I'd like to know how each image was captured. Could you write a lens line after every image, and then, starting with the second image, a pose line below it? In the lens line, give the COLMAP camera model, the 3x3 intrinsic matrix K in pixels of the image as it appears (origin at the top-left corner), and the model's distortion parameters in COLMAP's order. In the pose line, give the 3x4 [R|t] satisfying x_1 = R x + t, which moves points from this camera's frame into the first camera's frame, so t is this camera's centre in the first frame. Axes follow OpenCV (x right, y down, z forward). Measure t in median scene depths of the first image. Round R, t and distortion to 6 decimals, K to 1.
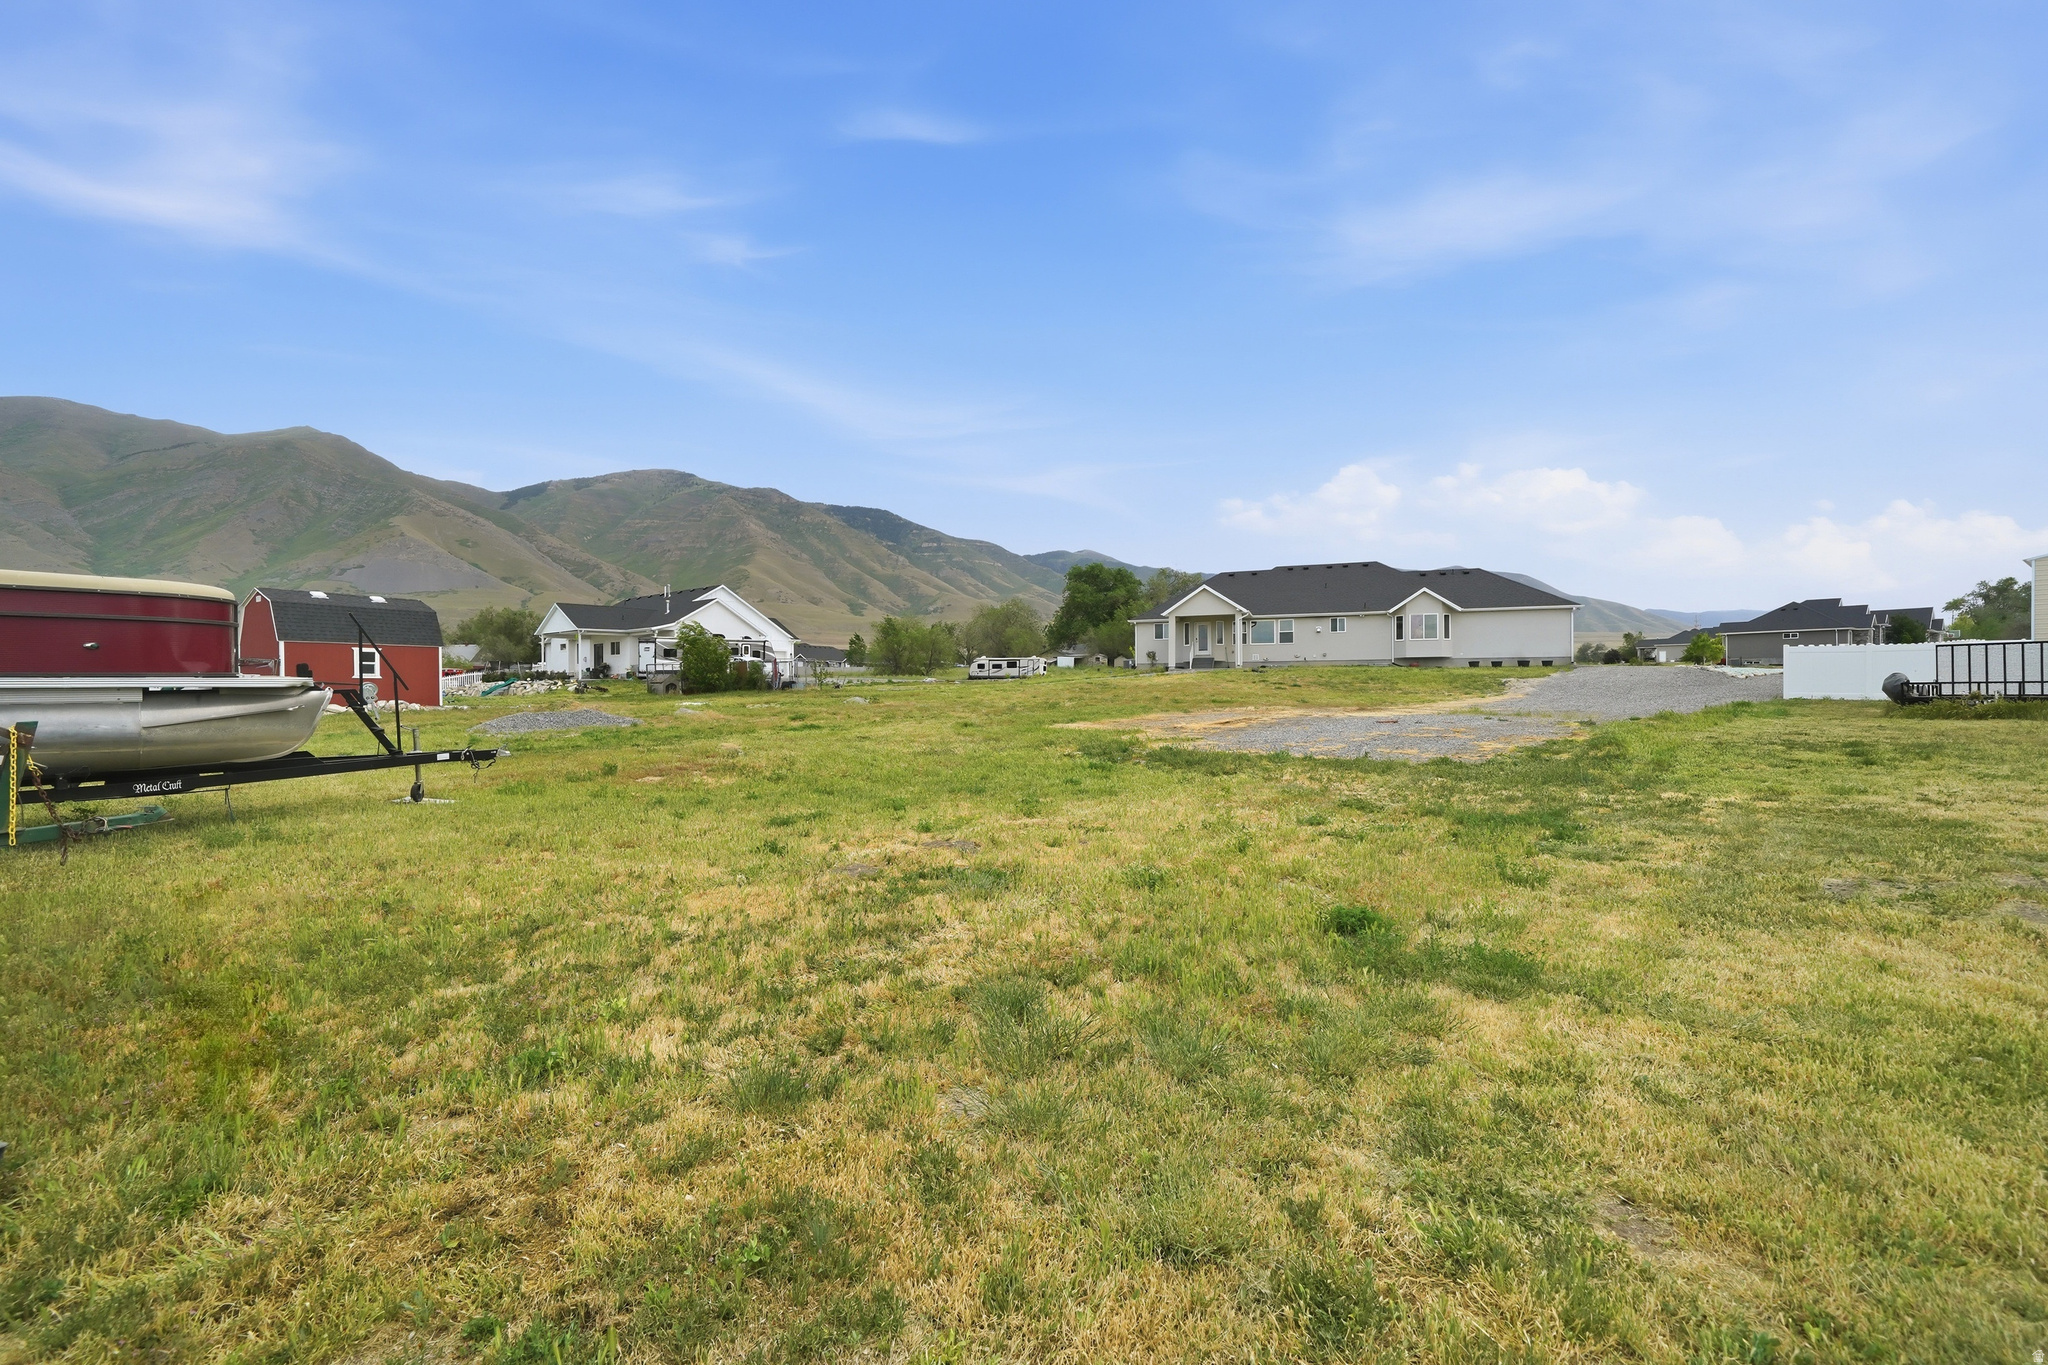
lens RADIAL K [[853.7, 0, 1024.0], [0, 853.7, 682.5], [0, 0, 1]] dist [0.001156, 0.000437]
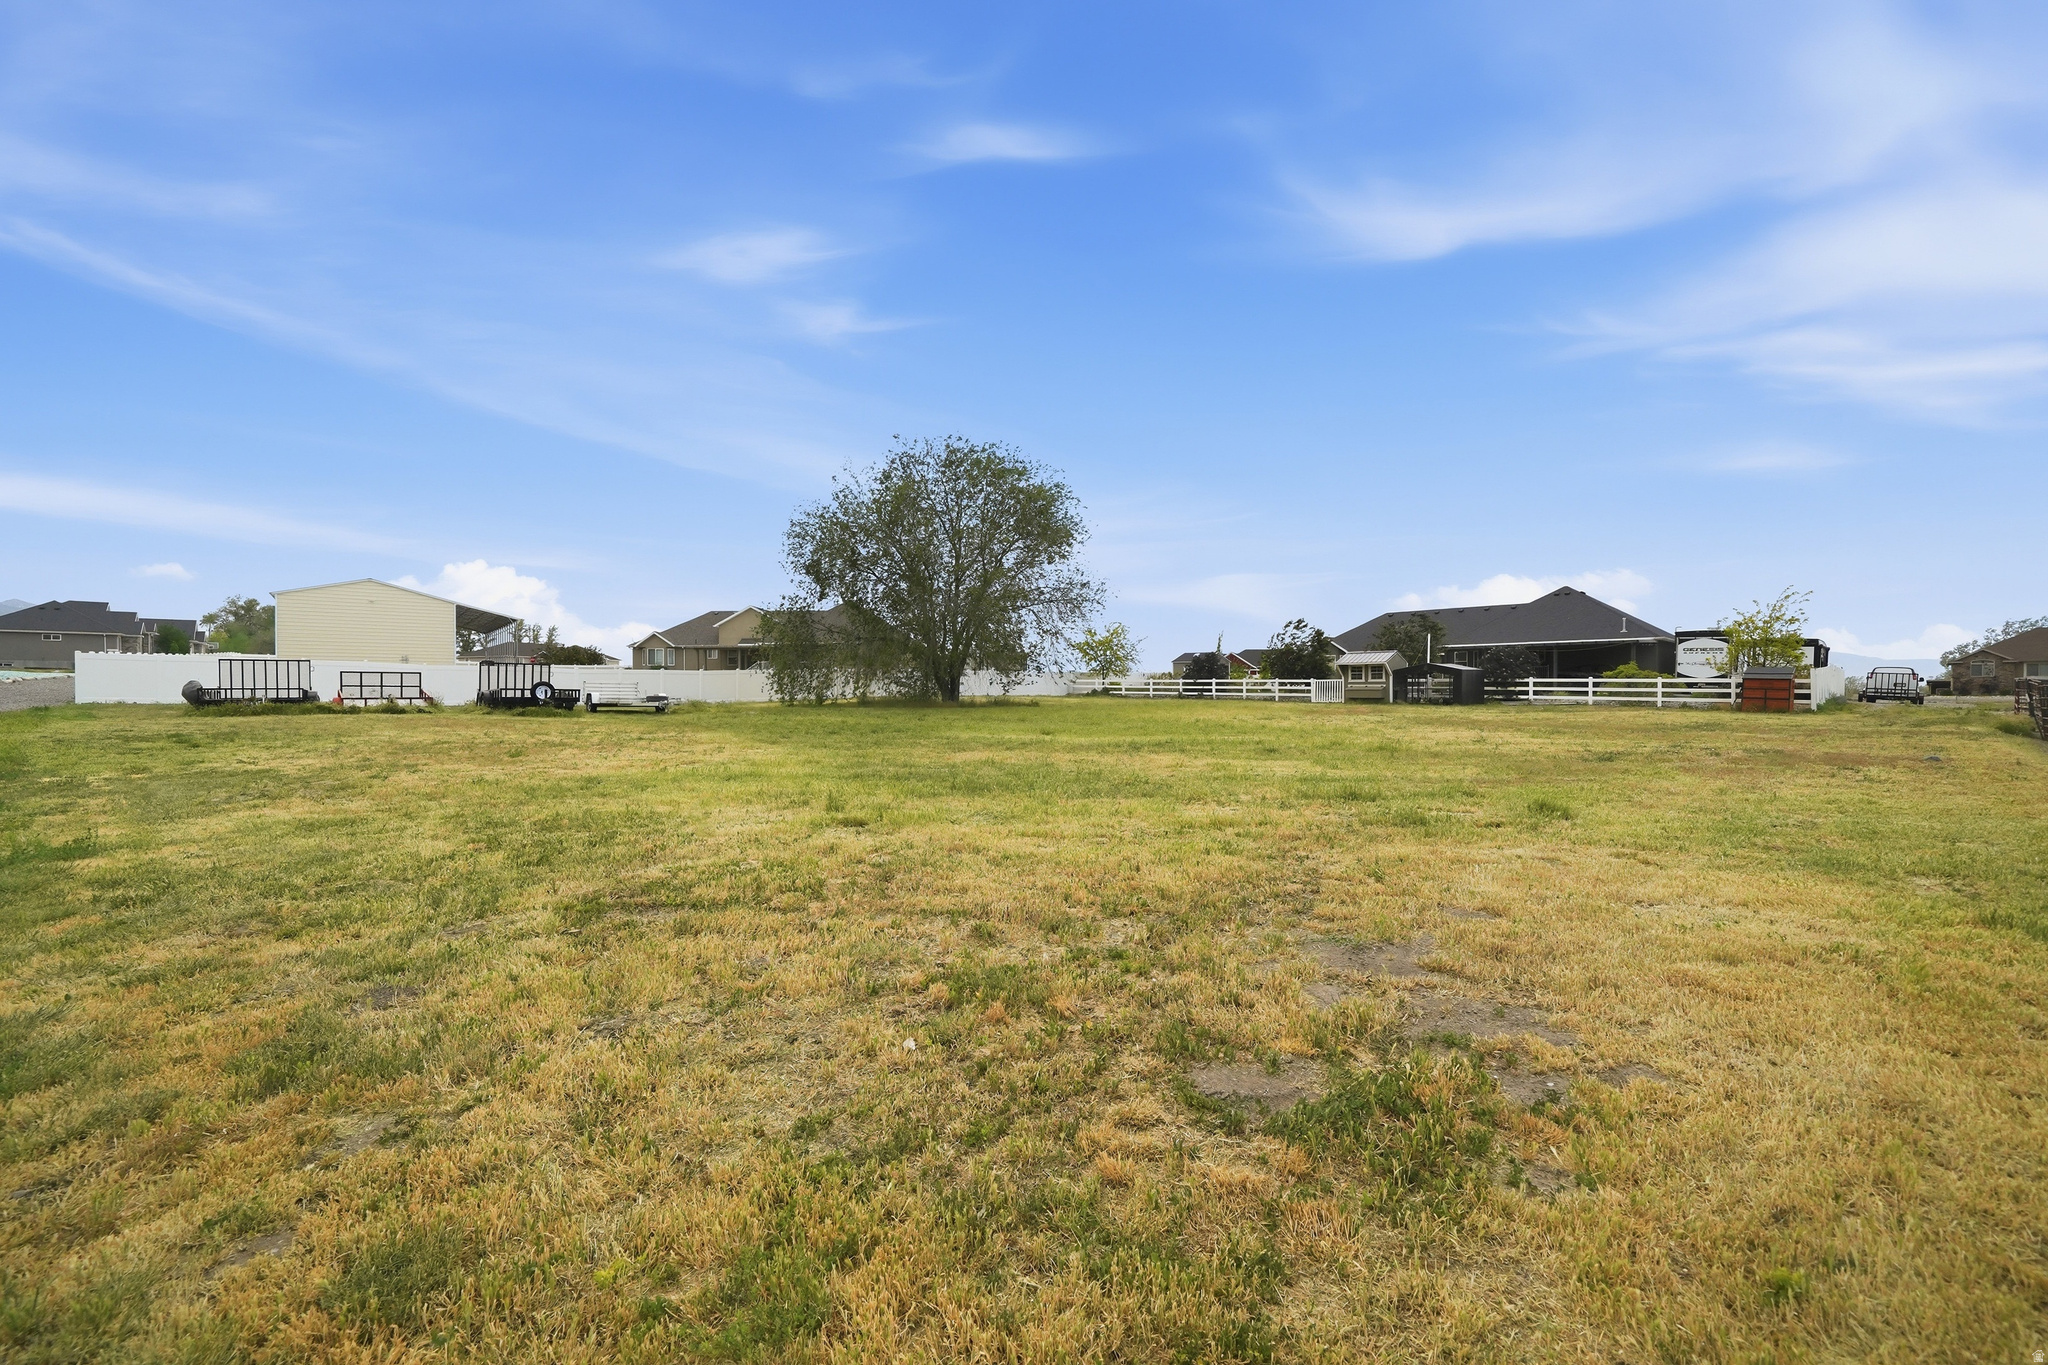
lens RADIAL K [[853.7, 0, 1024.0], [0, 853.7, 682.5], [0, 0, 1]] dist [0.001156, 0.000437]
pose [[-0.022849, 0.016361, 0.999605, -0.186319], [-0.011002, 0.999801, -0.016615, -0.001147], [-0.999678, -0.011378, -0.022664, -0.137775]]
